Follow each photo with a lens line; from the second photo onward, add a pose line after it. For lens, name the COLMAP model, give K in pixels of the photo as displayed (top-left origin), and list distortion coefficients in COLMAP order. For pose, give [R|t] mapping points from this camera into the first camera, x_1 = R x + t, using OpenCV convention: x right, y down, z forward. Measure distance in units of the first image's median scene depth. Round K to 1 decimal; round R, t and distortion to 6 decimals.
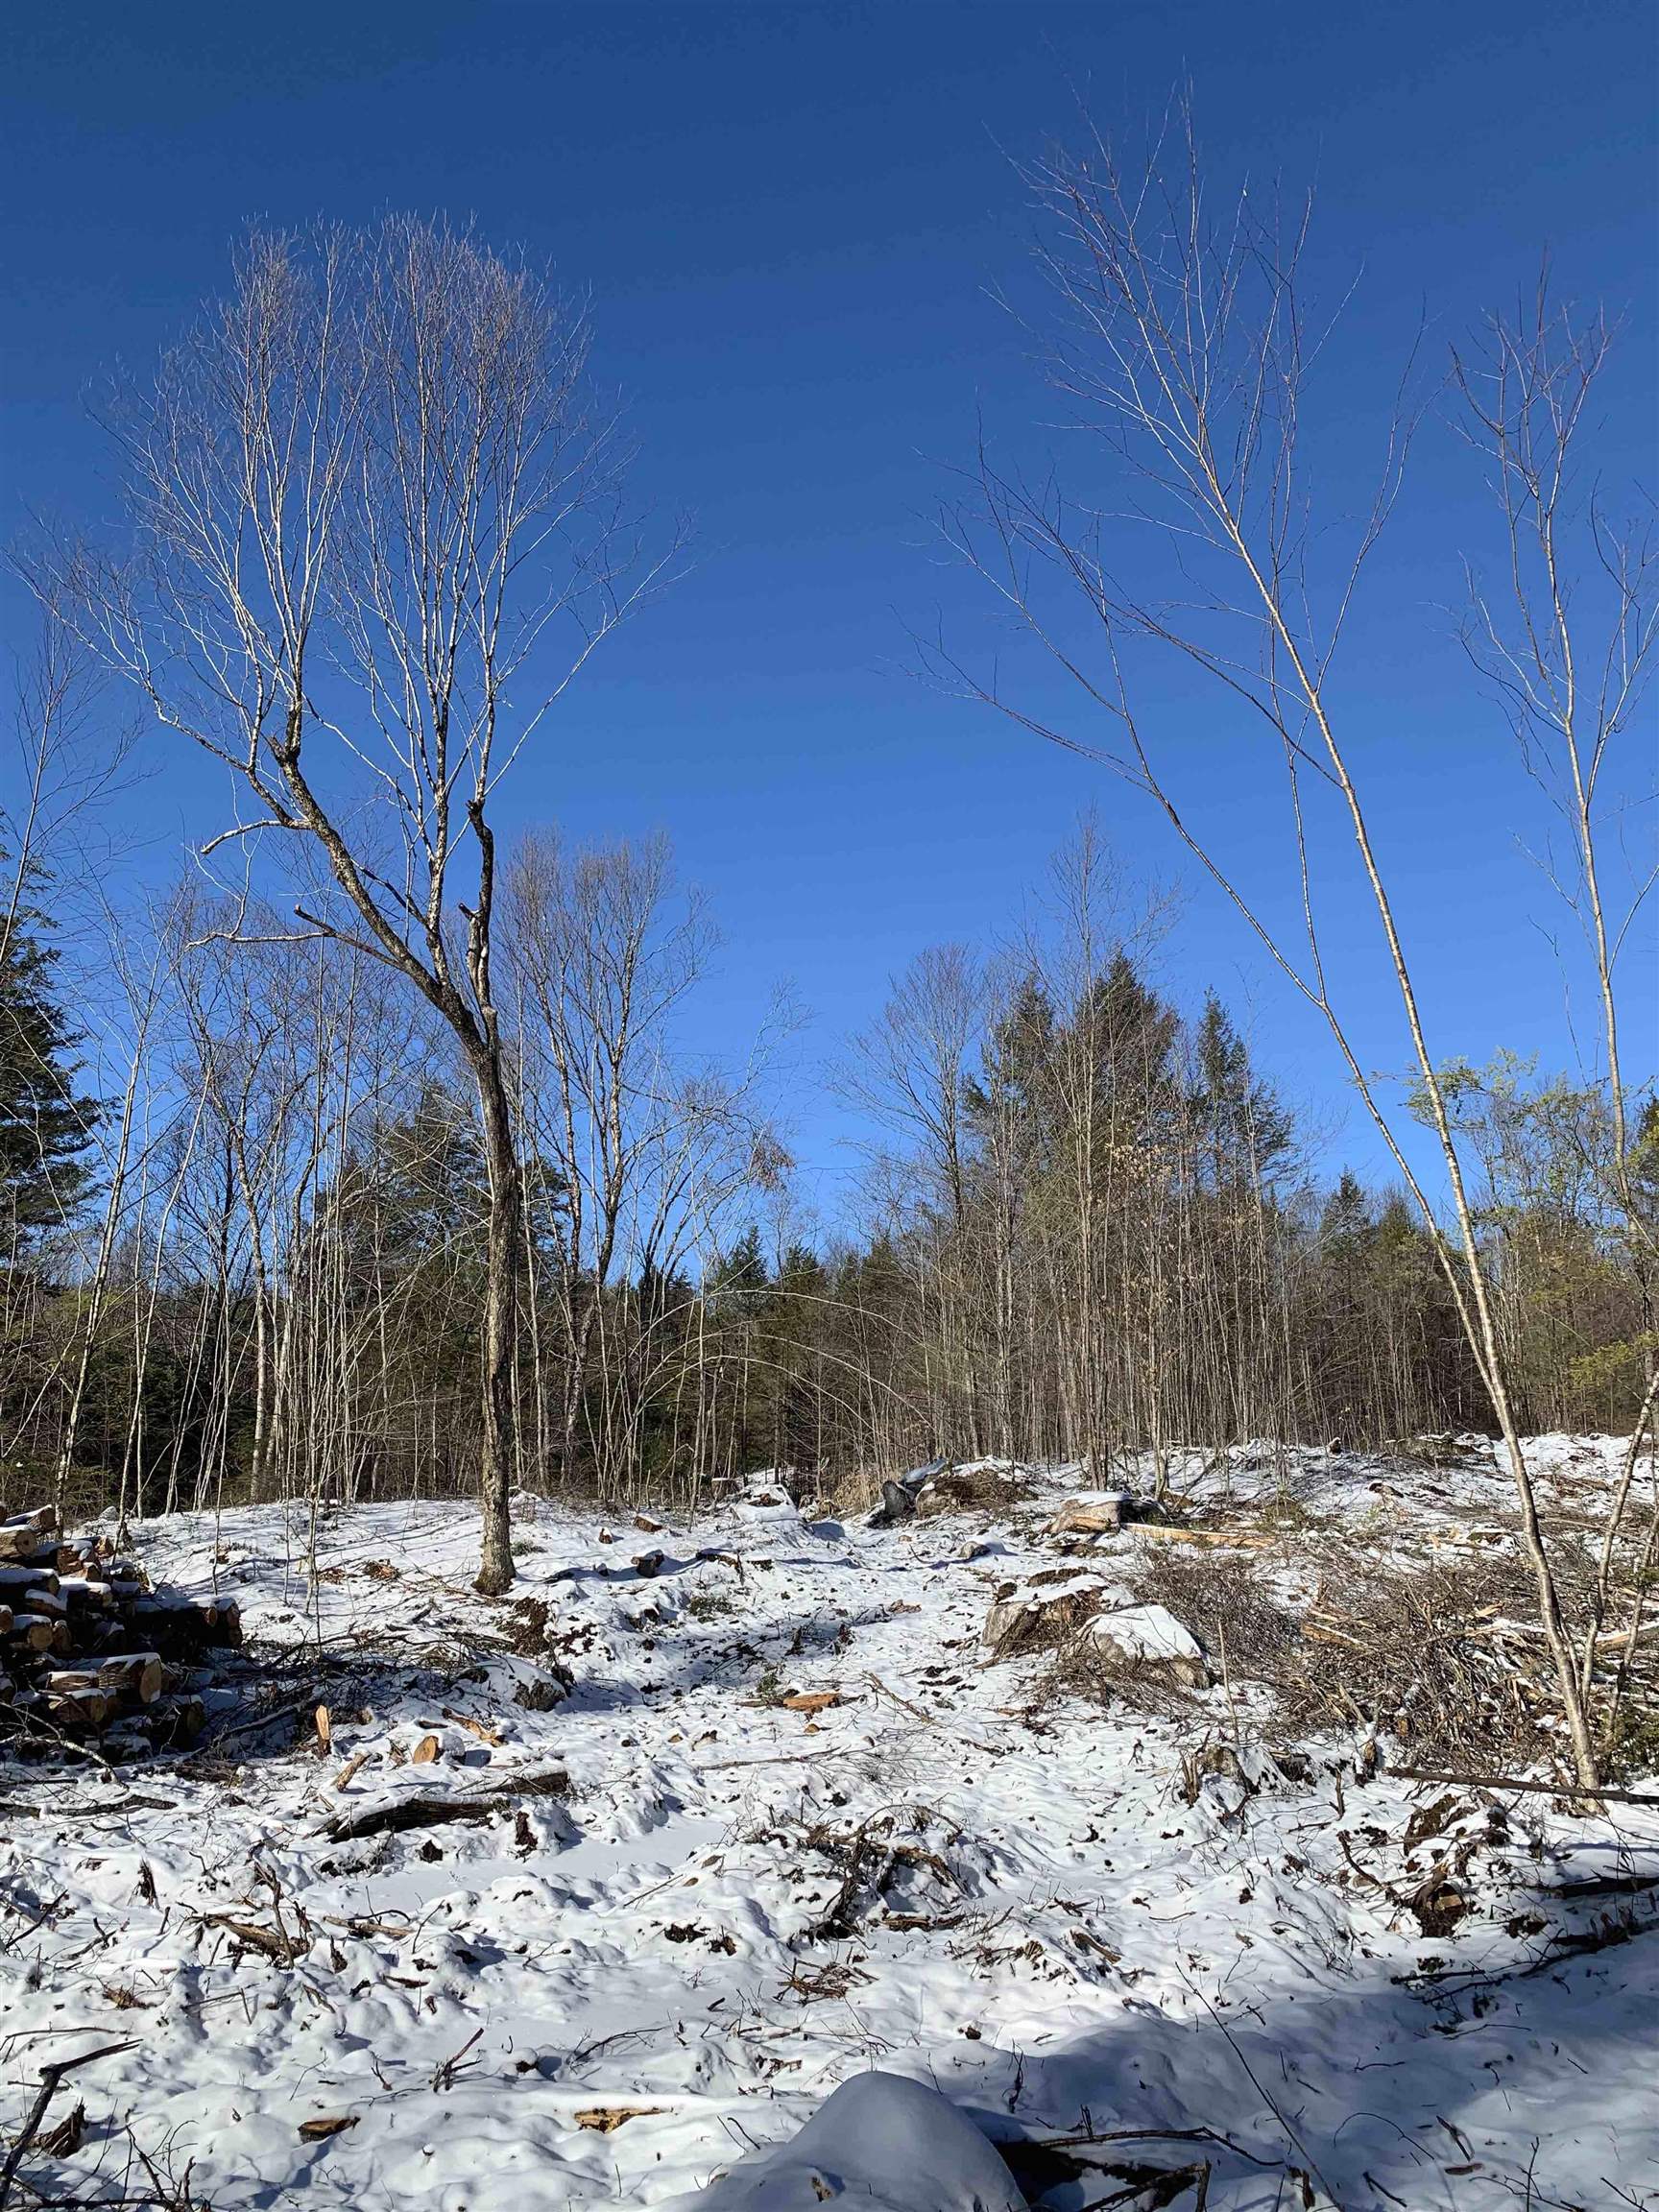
lens RADIAL K [[1672.5, 0, 830.6], [0, 1672.5, 1100.8], [0, 0, 1]] dist [0.133829, -0.403945]
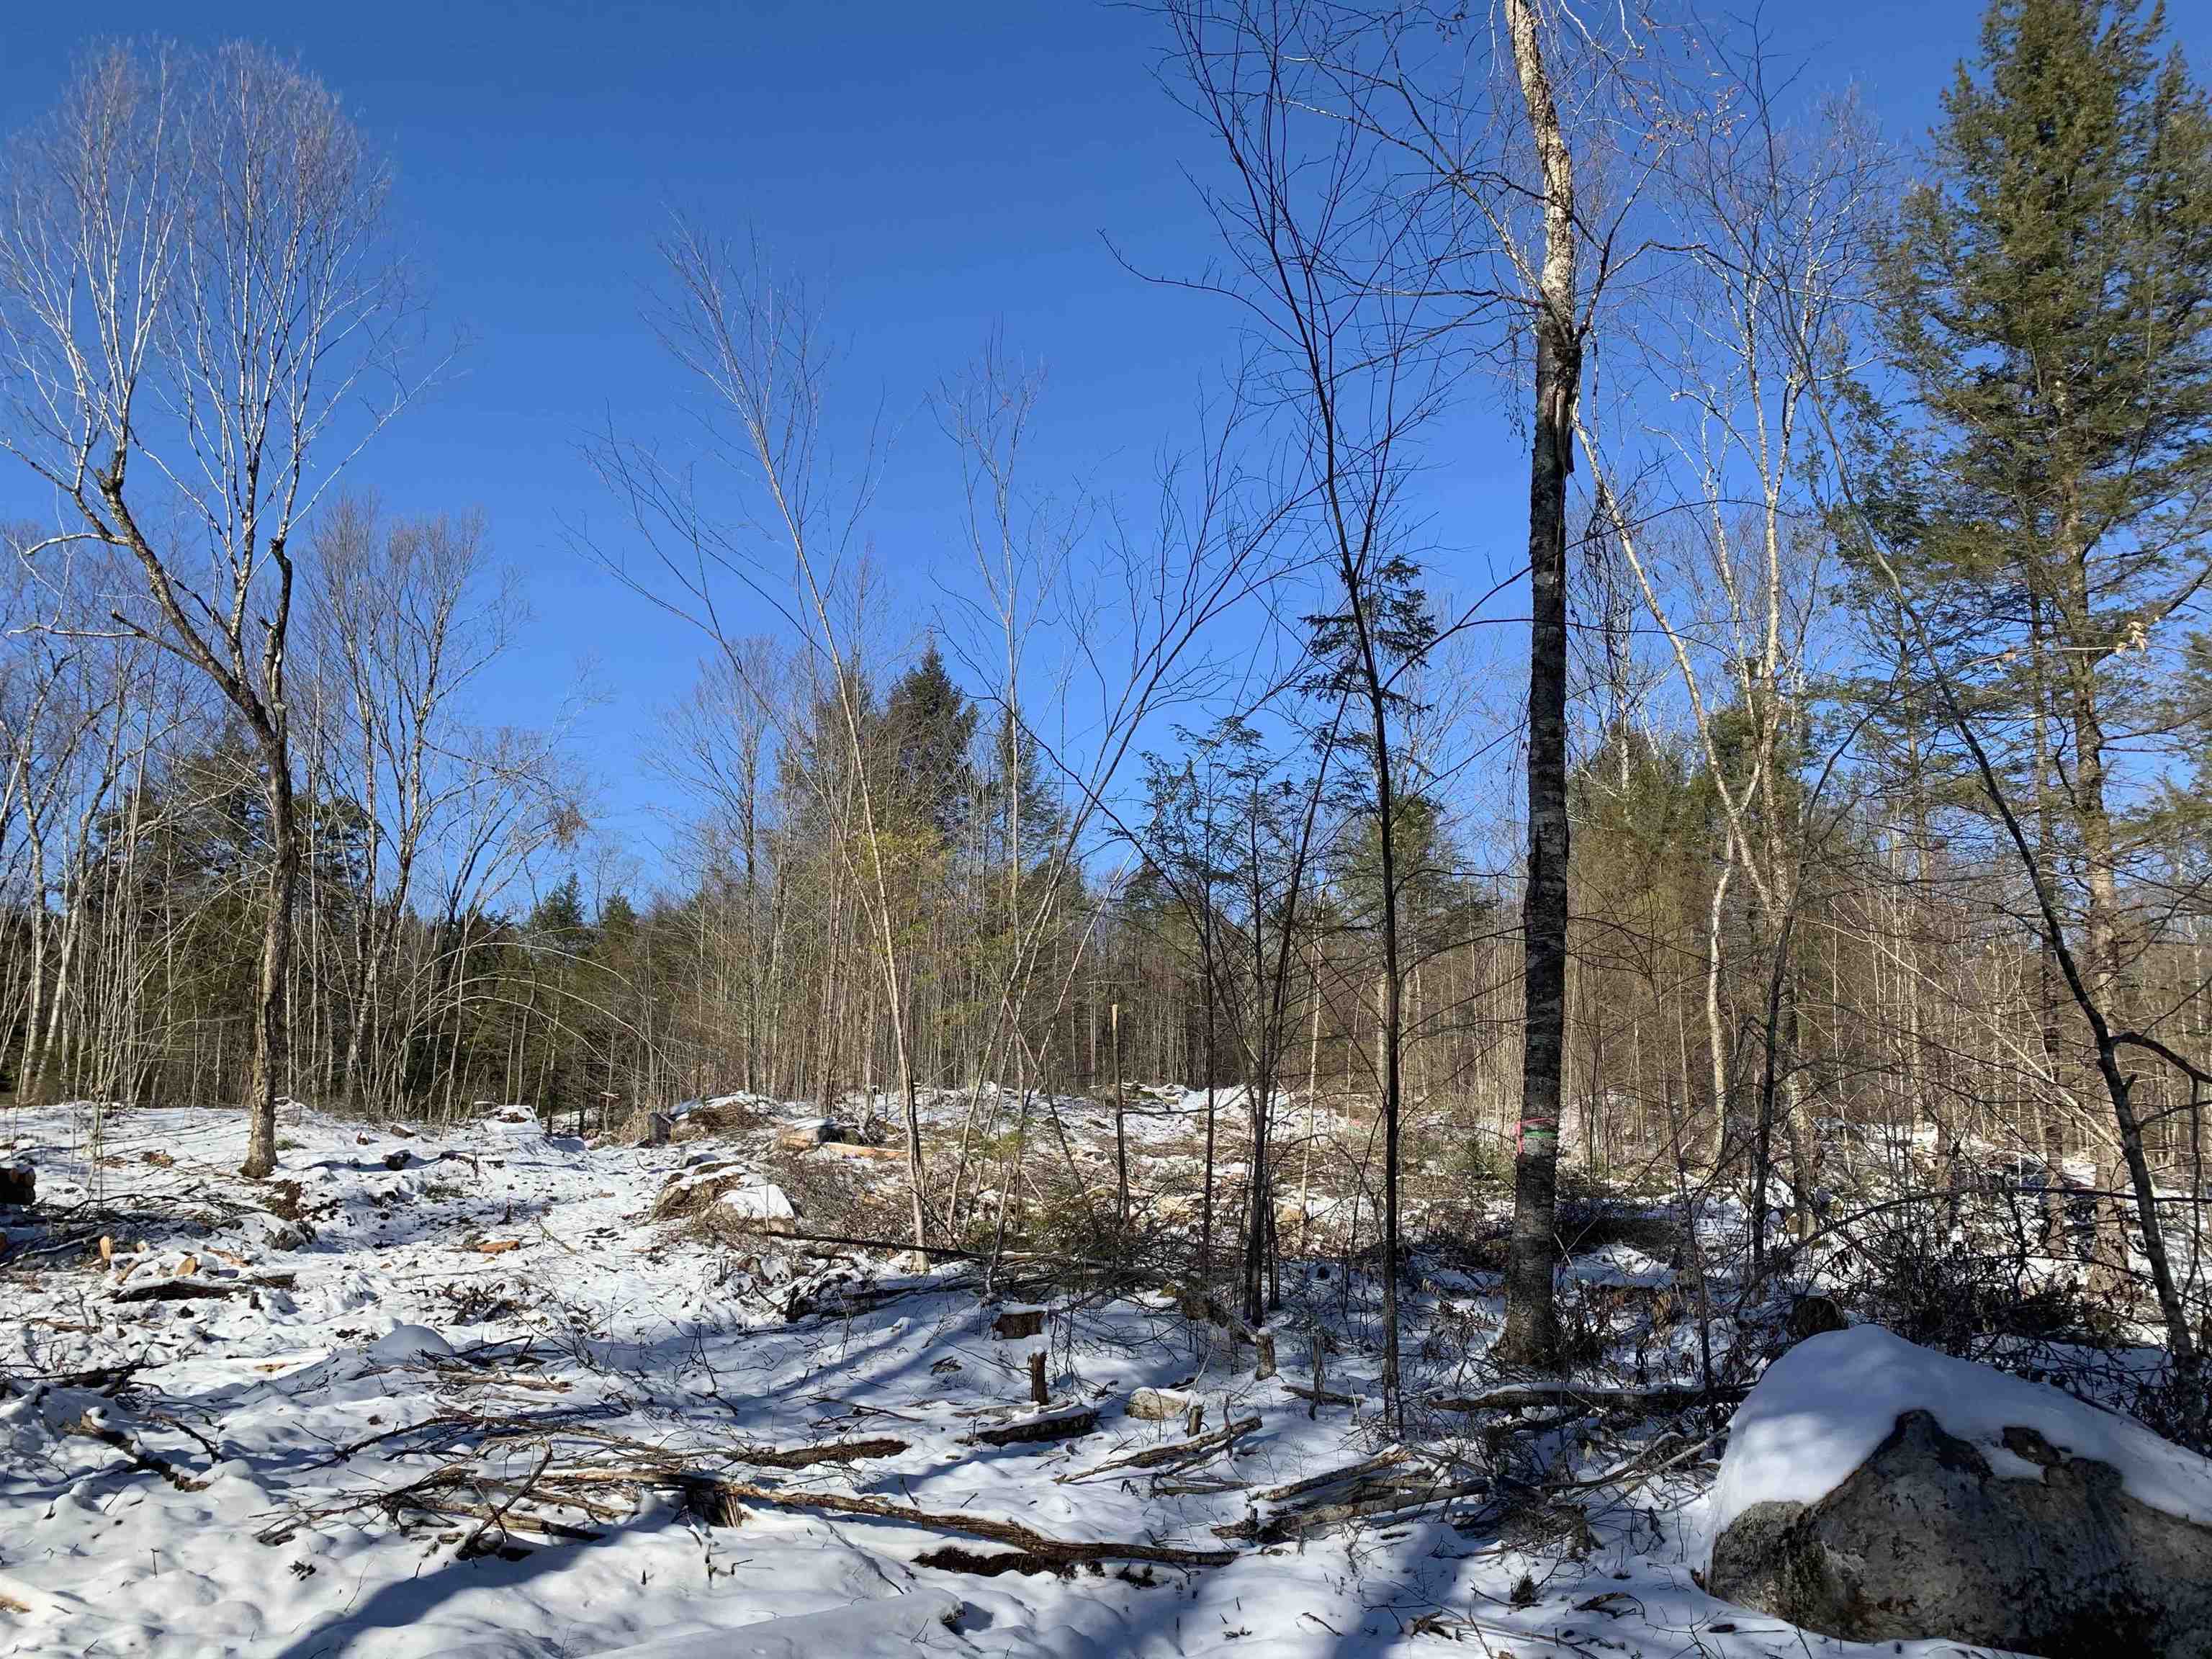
lens RADIAL K [[1681.8, 0, 1093.7], [0, 1681.8, 821.0], [0, 0, 1]] dist [0.004642, 0.001023]
pose [[0.969293, 0.065836, 0.236930, 0.085588], [-0.074821, 0.996772, 0.029119, -0.050418], [-0.234248, -0.045952, 0.971090, -0.330217]]
